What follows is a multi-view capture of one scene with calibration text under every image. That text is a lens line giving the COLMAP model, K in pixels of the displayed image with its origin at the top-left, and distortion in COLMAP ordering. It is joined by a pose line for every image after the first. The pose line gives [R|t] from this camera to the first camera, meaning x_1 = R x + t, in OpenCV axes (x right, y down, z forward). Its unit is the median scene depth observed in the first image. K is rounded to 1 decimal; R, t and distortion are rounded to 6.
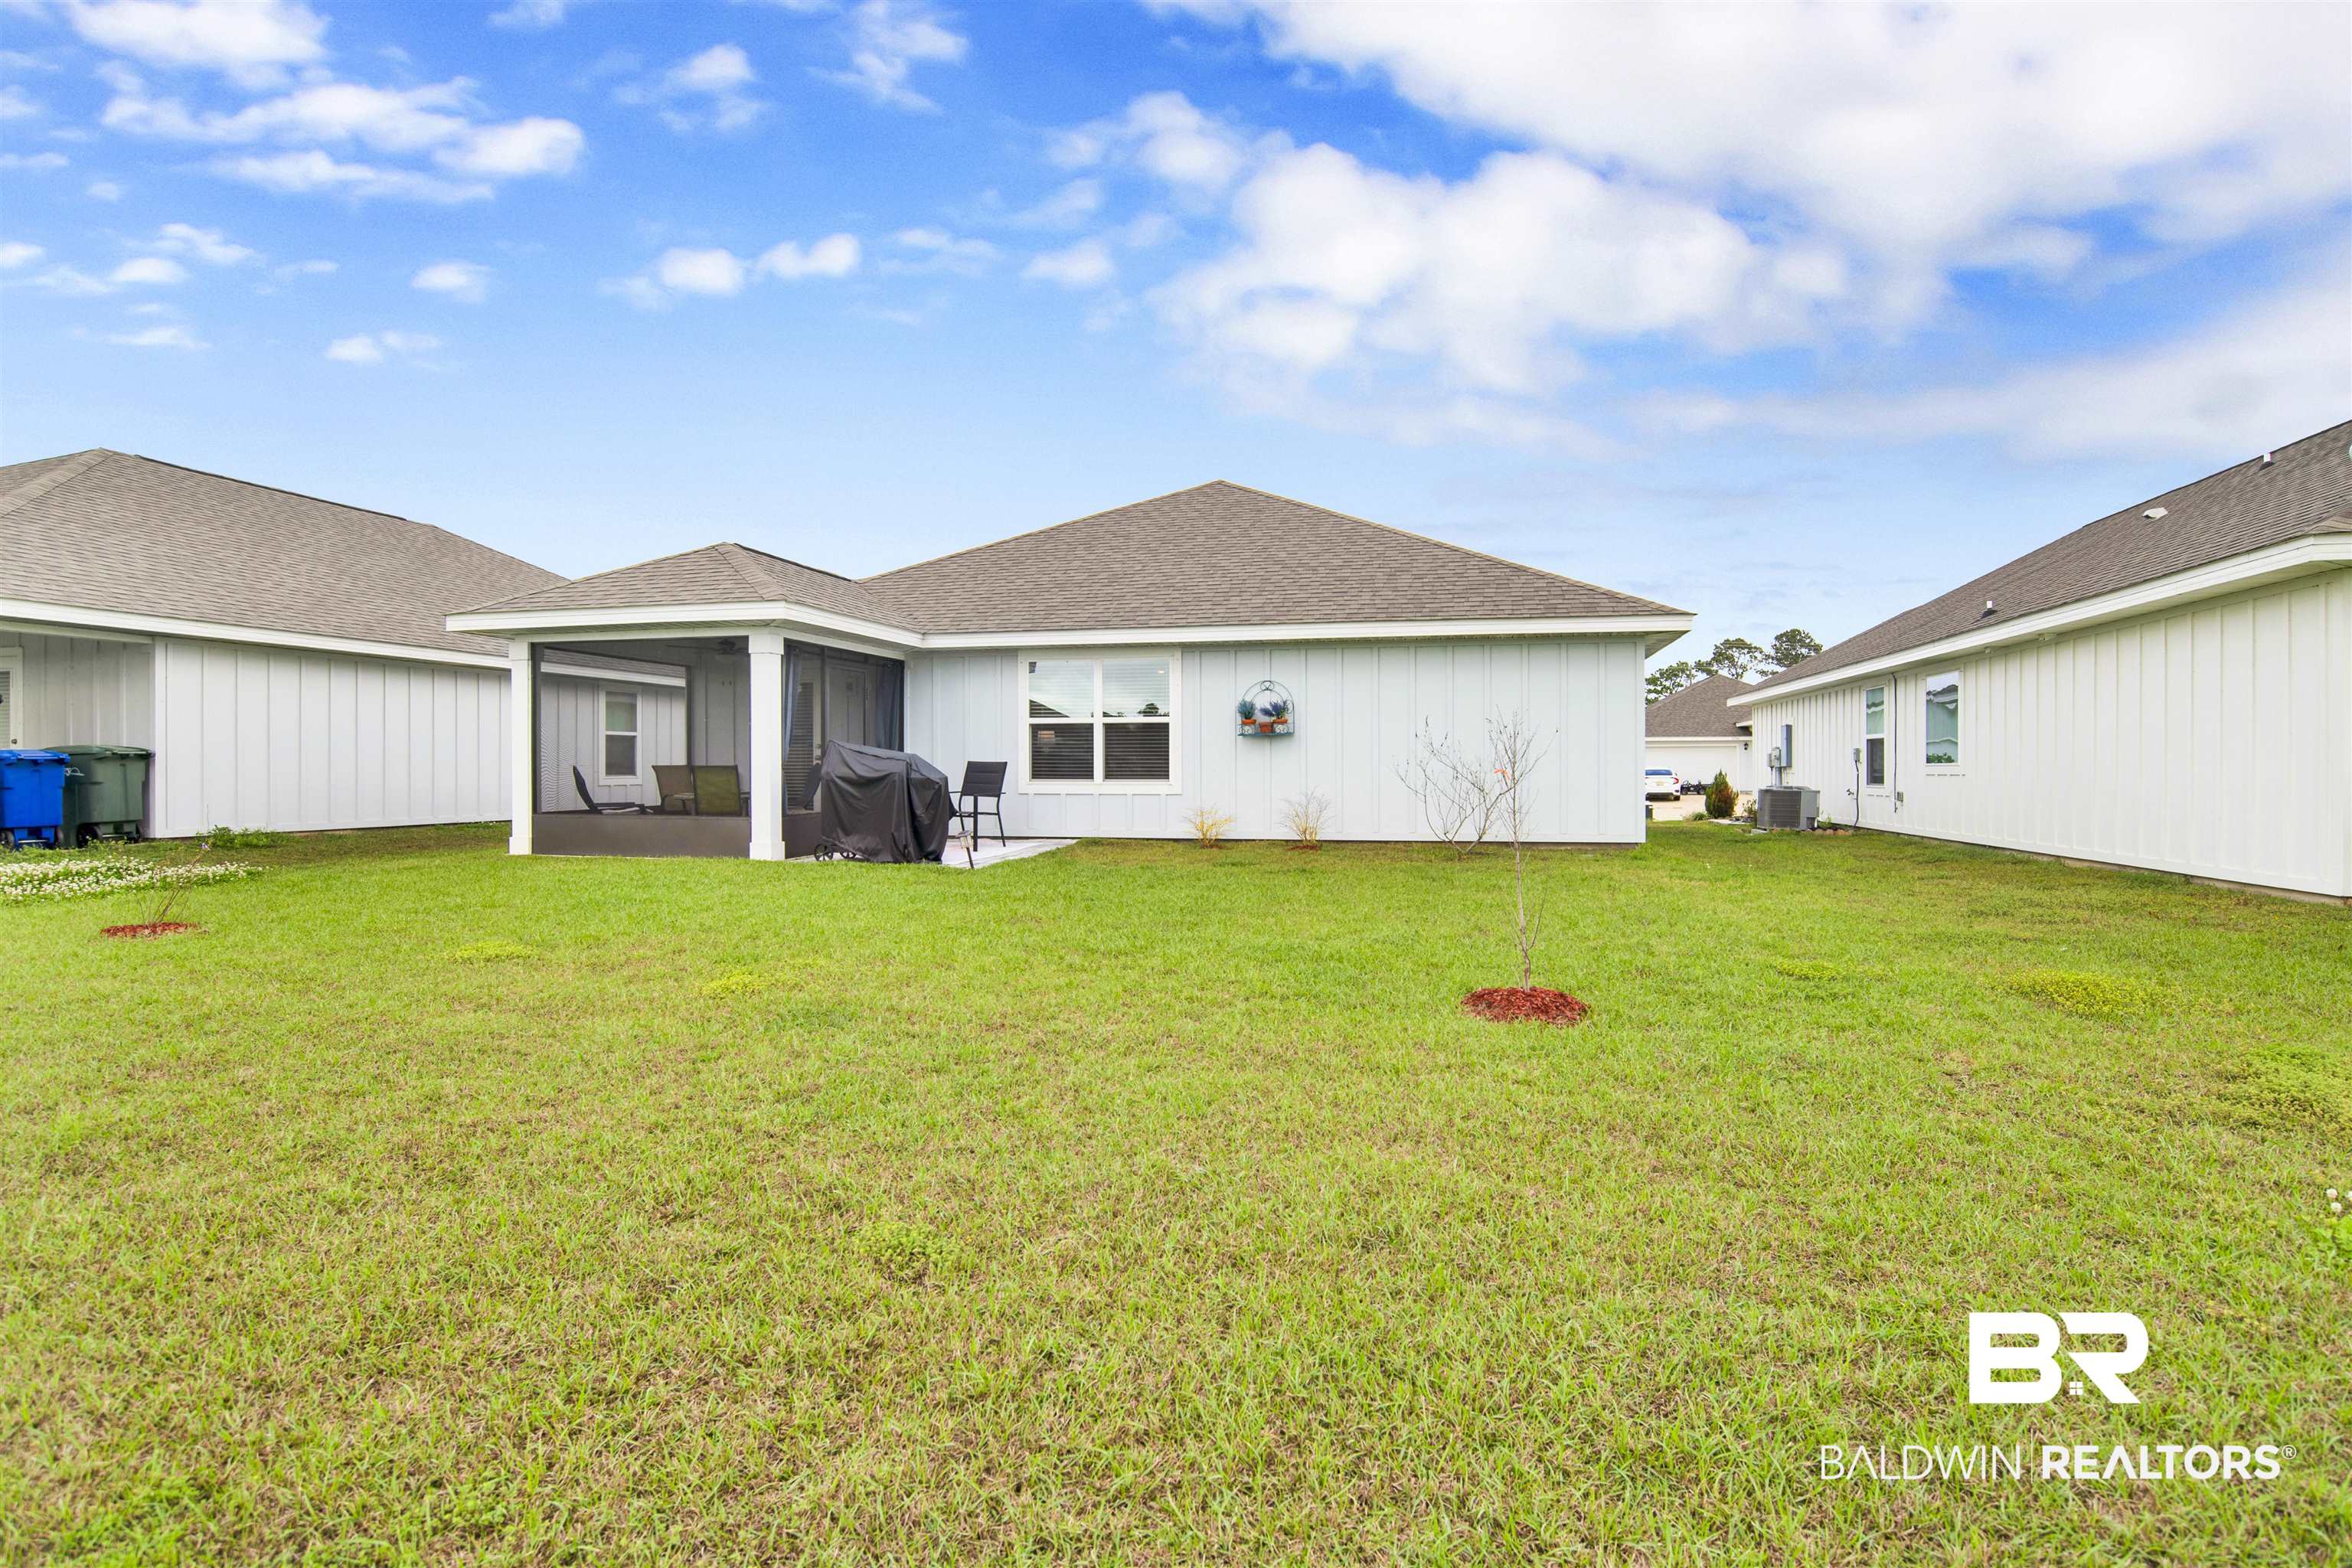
lens RADIAL K [[1165.6, 0, 1123.8], [0, 1165.6, 776.5], [0, 0, 1]] dist [-0.049133, 0.000618]
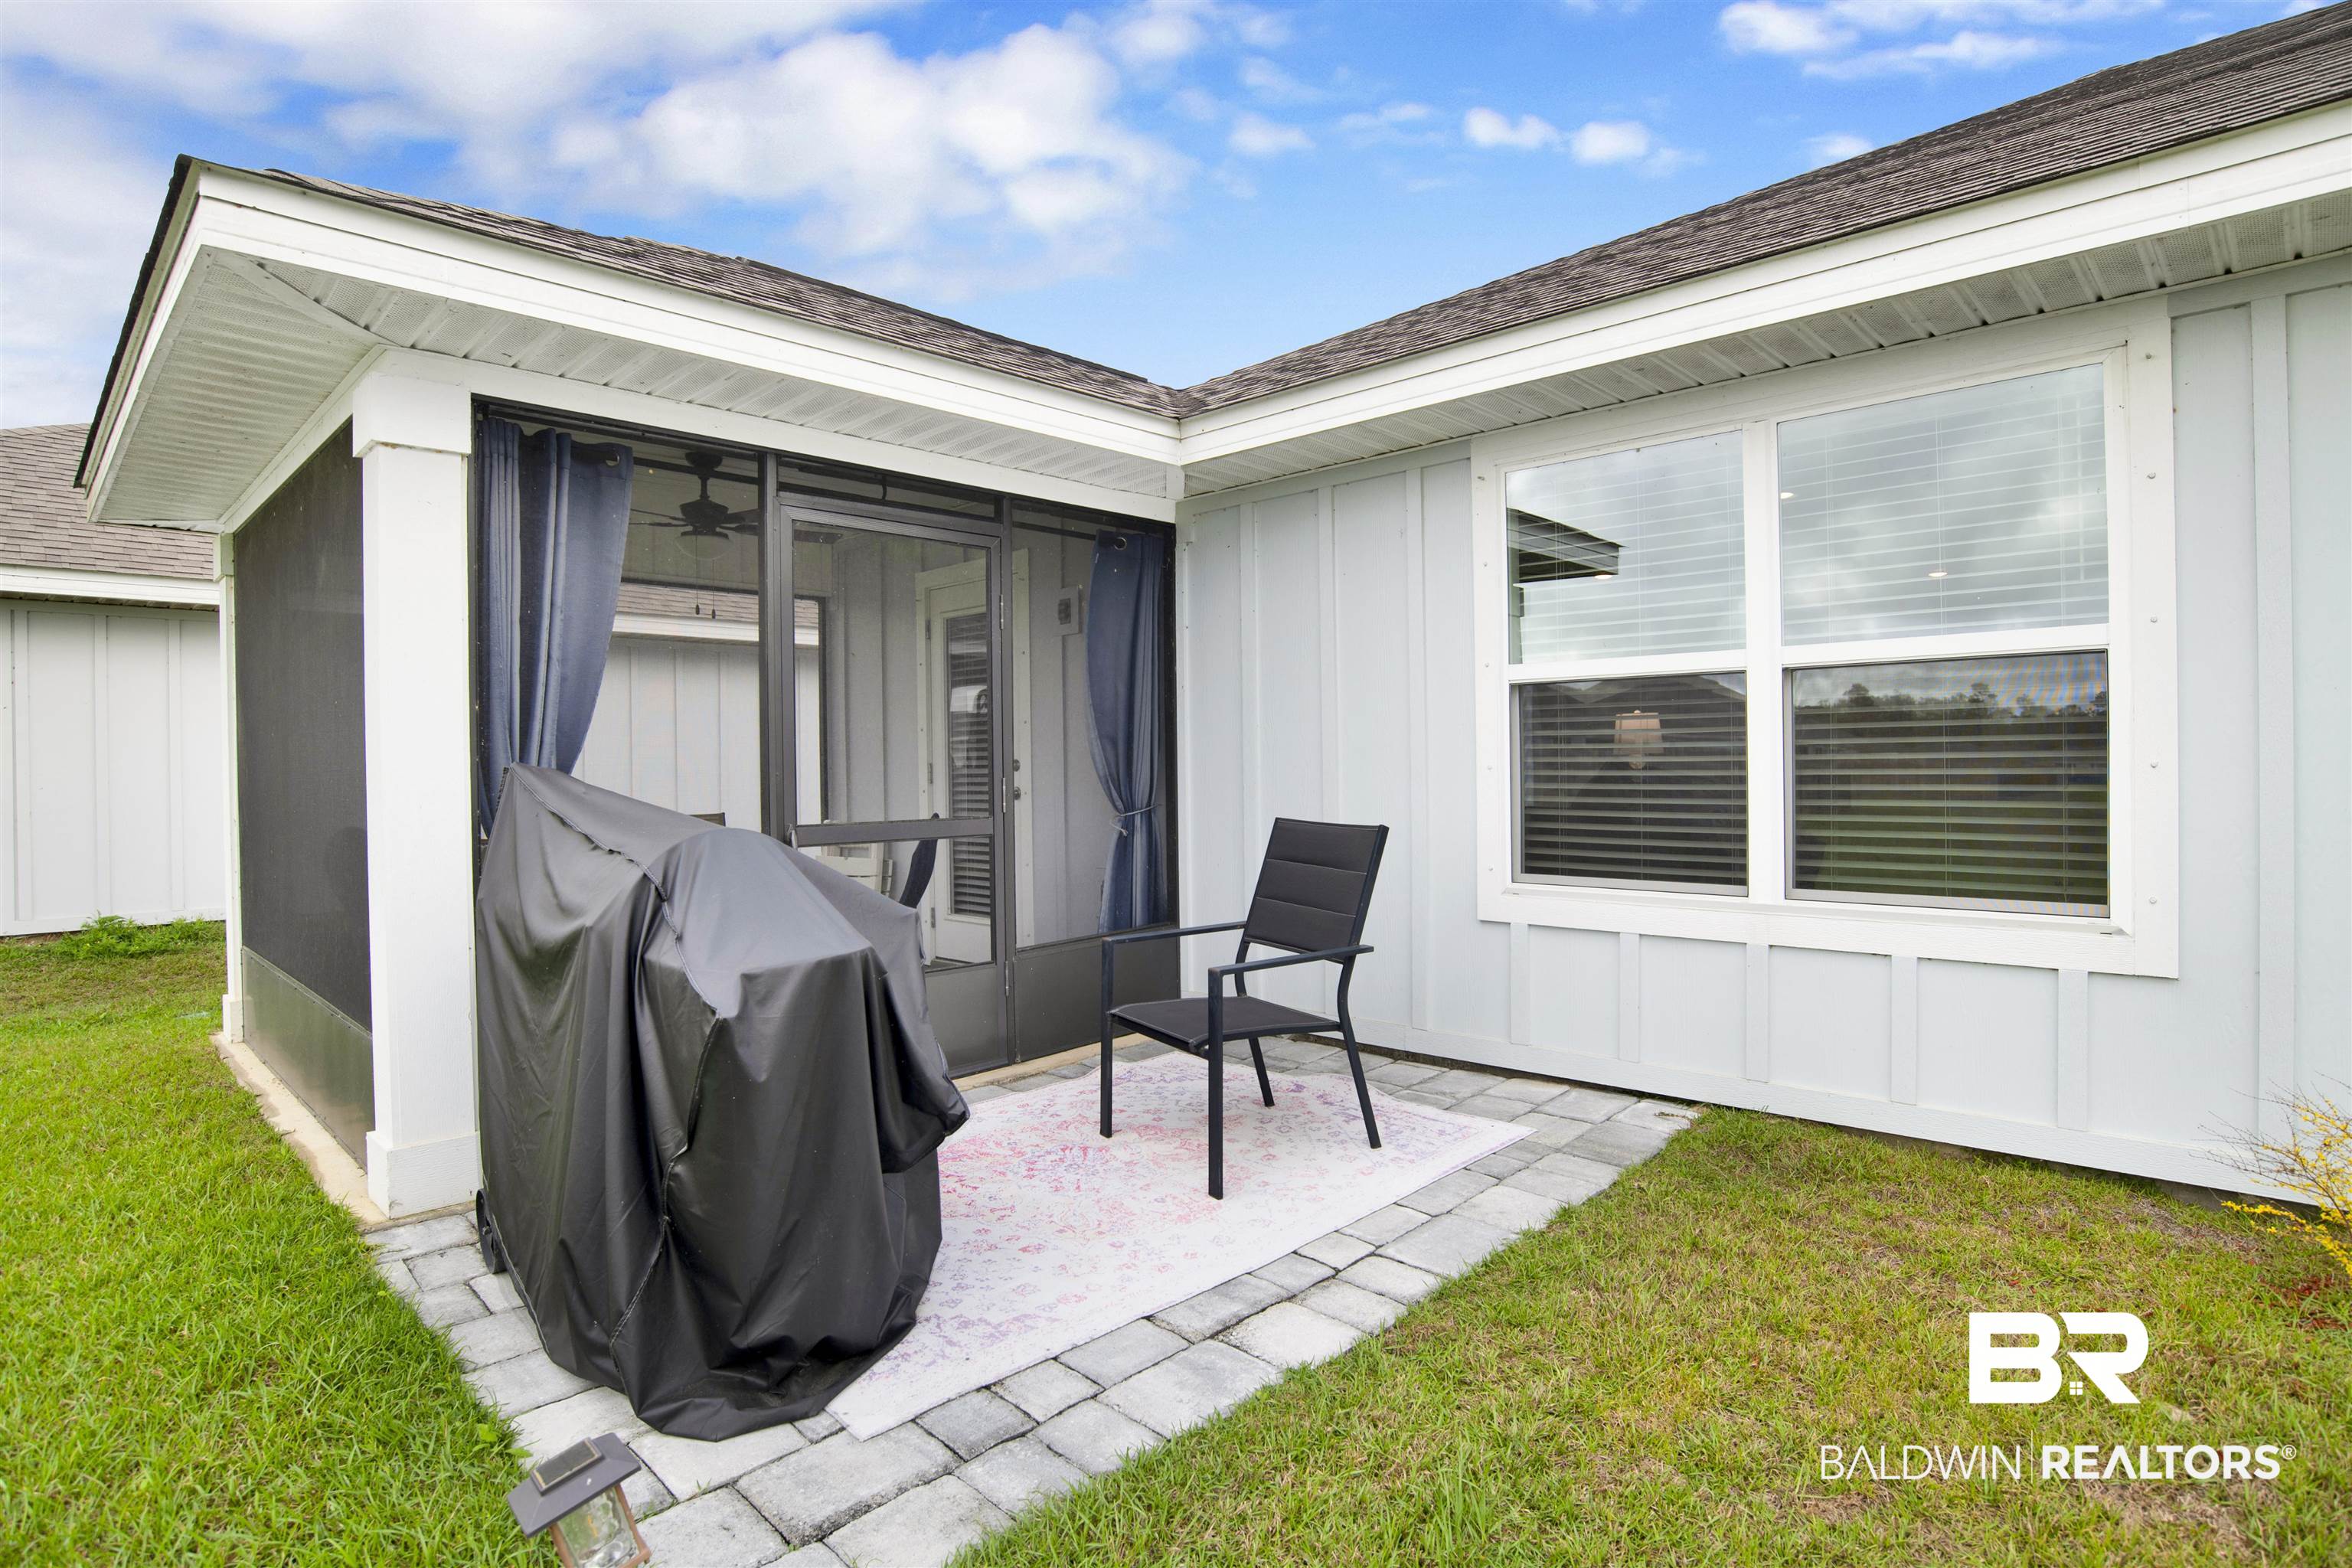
lens RADIAL K [[1227.5, 0, 1179.7], [0, 1227.5, 778.6], [0, 0, 1]] dist [-0.055223, 0.002176]
pose [[0.869442, -0.007892, -0.493972, -0.004401], [0.004052, 0.999953, -0.008844, -0.021355], [0.494018, 0.005688, 0.869433, 0.742304]]
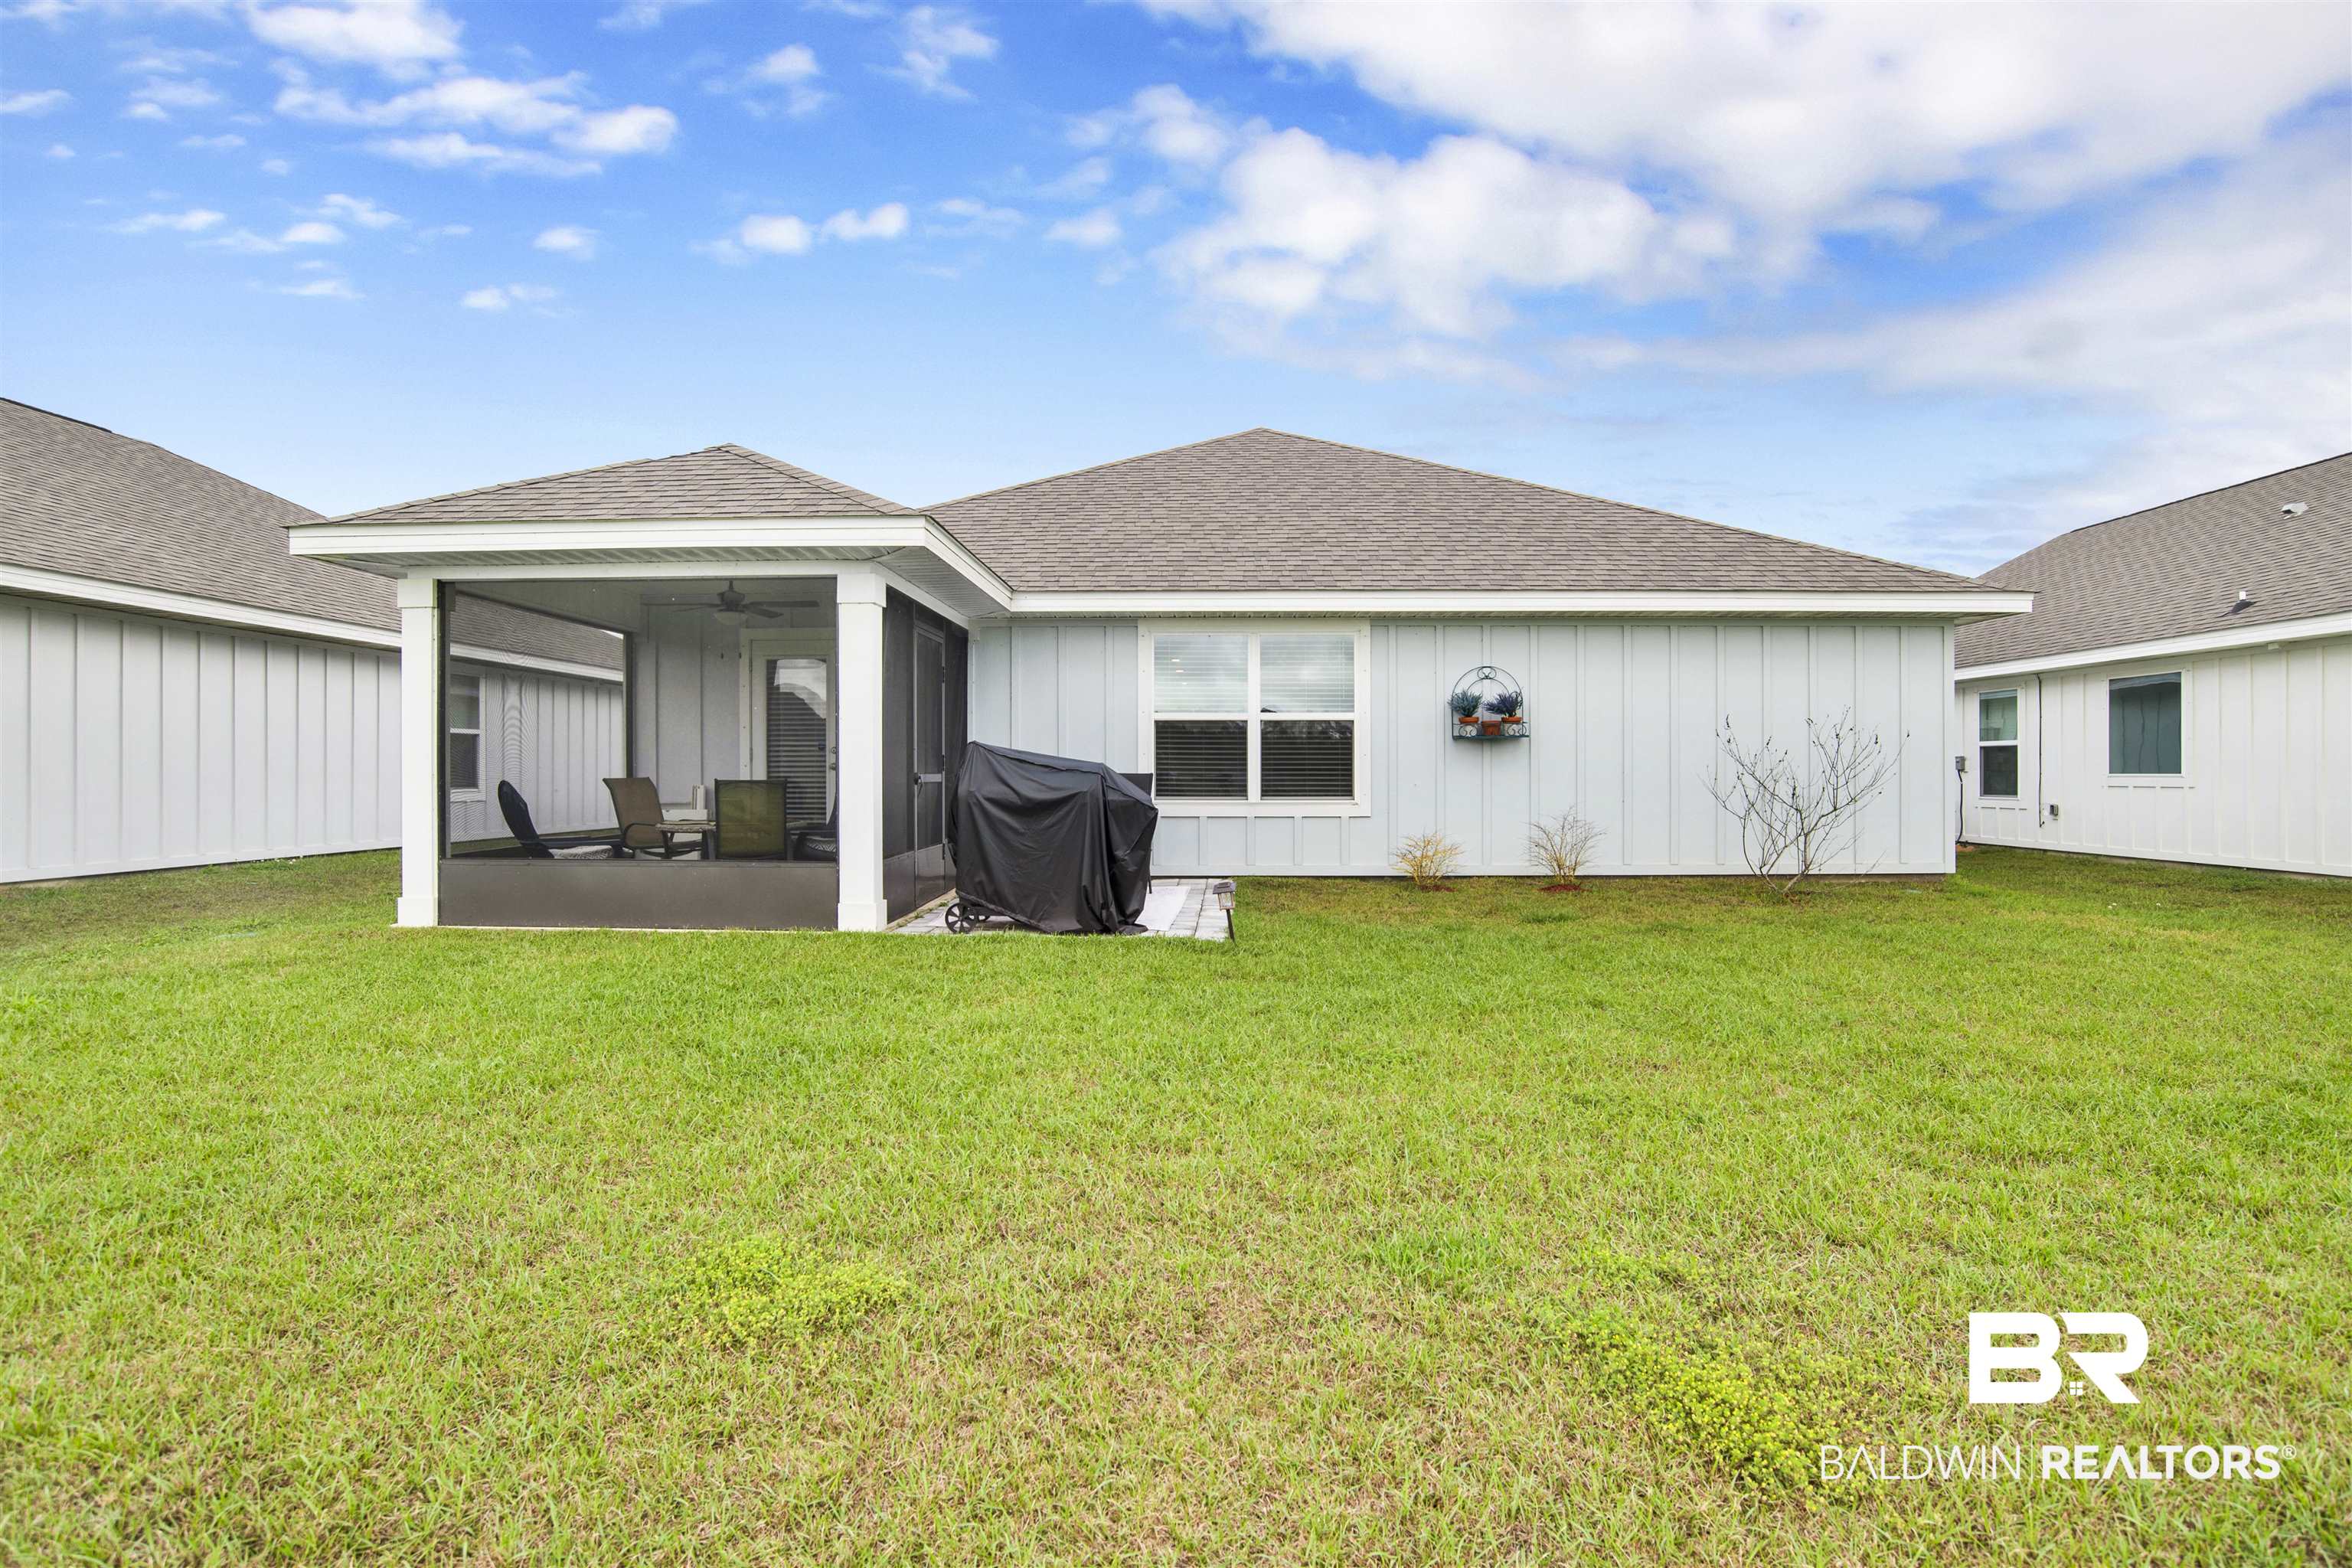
lens RADIAL K [[1227.5, 0, 1179.7], [0, 1227.5, 778.6], [0, 0, 1]] dist [-0.055223, 0.002176]
pose [[0.976441, -0.002032, 0.215773, -0.246958], [0.002430, 0.999996, -0.001580, -0.008408], [-0.215769, 0.002067, 0.976442, 0.269071]]
